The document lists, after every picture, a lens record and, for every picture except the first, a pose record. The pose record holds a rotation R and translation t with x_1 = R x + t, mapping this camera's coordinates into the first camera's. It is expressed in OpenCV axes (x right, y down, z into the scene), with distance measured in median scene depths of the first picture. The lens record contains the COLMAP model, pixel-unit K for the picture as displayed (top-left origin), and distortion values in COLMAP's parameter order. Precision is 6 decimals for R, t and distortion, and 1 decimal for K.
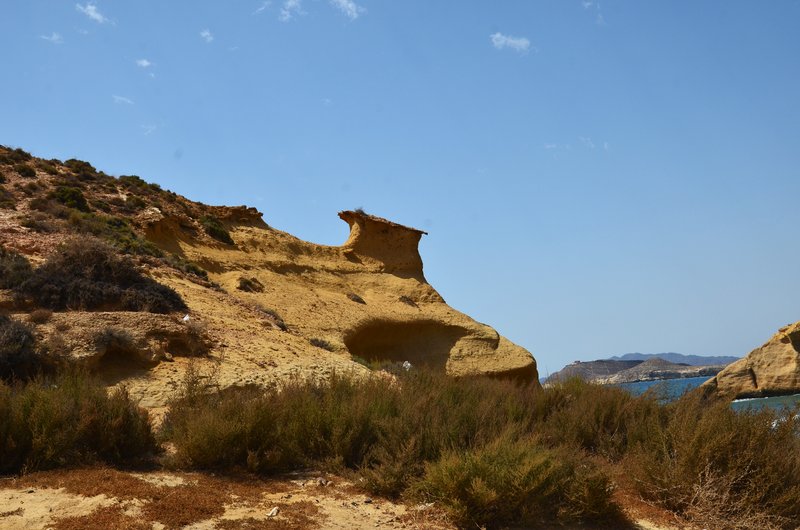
lens RADIAL K [[880.1, 0, 382.4], [0, 880.1, 286.4], [0, 0, 1]] dist [0.065991, 0.000000]
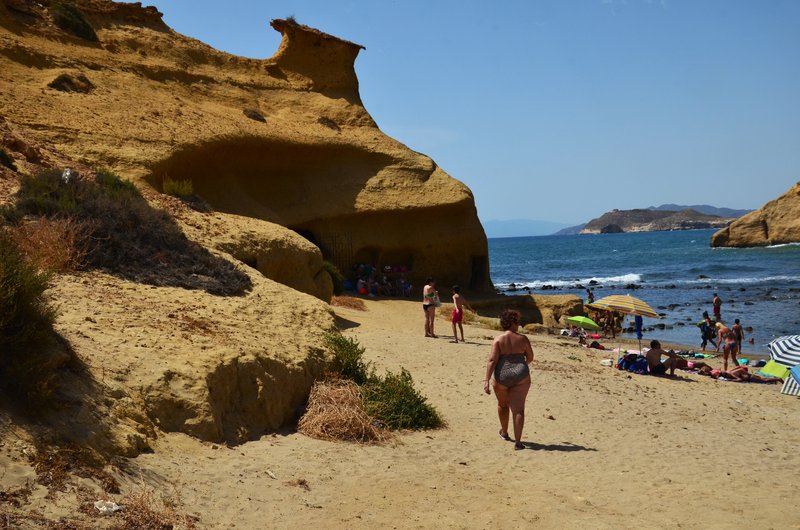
lens RADIAL K [[797.3, 0, 394.2], [0, 797.3, 267.1], [0, 0, 1]] dist [0.037882, 0.000000]
pose [[0.997791, 0.042249, -0.051269, 0.130709], [-0.033224, 0.985628, 0.165634, 0.022428], [0.057530, -0.163565, 0.984854, 0.181184]]
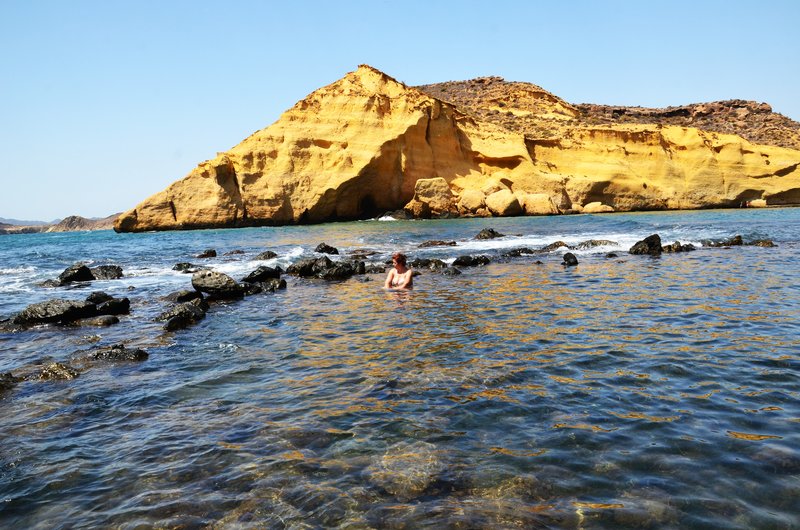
lens RADIAL K [[622.5, 0, 387.9], [0, 622.5, 273.8], [0, 0, 1]] dist [-0.154361, 0.097386]
pose [[0.620720, -0.011533, 0.783947, 0.139636], [-0.114150, 0.987908, 0.104917, 0.256787], [-0.775678, -0.154611, 0.611898, 1.395627]]
